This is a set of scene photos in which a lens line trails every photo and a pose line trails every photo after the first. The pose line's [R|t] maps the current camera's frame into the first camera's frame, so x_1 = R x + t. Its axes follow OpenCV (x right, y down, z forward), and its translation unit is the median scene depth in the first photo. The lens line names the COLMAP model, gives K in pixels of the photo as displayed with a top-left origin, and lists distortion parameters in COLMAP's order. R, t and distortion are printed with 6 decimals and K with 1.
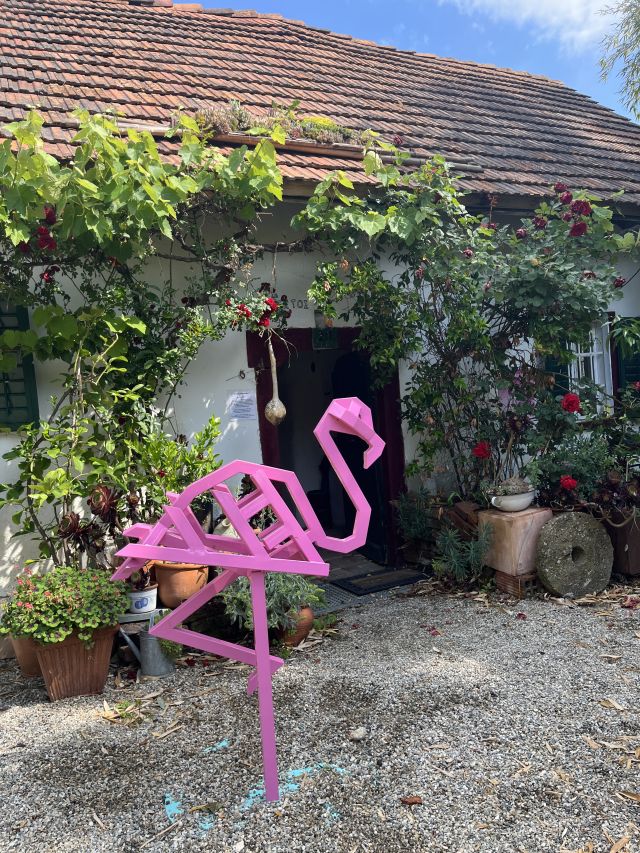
lens RADIAL K [[649.0, 0, 315.9], [0, 649.0, 421.1], [0, 0, 1]] dist [0.094716, -0.148454]
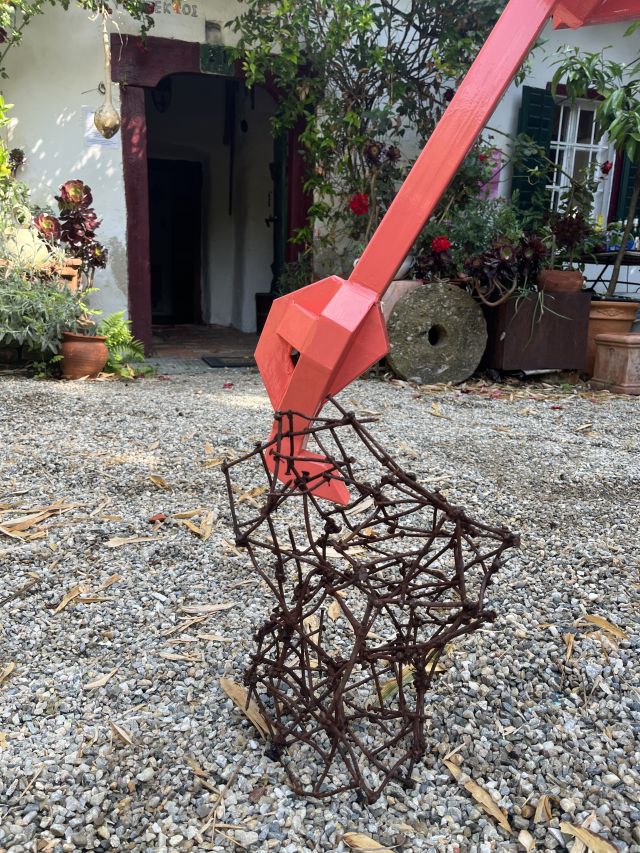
lens RADIAL K [[649.0, 0, 315.9], [0, 649.0, 421.1], [0, 0, 1]] dist [0.094716, -0.148454]
pose [[0.981267, 0.144168, -0.127790, 0.377507], [-0.117250, 0.973237, 0.197641, 0.168284], [0.152863, -0.178955, 0.971909, 0.161699]]
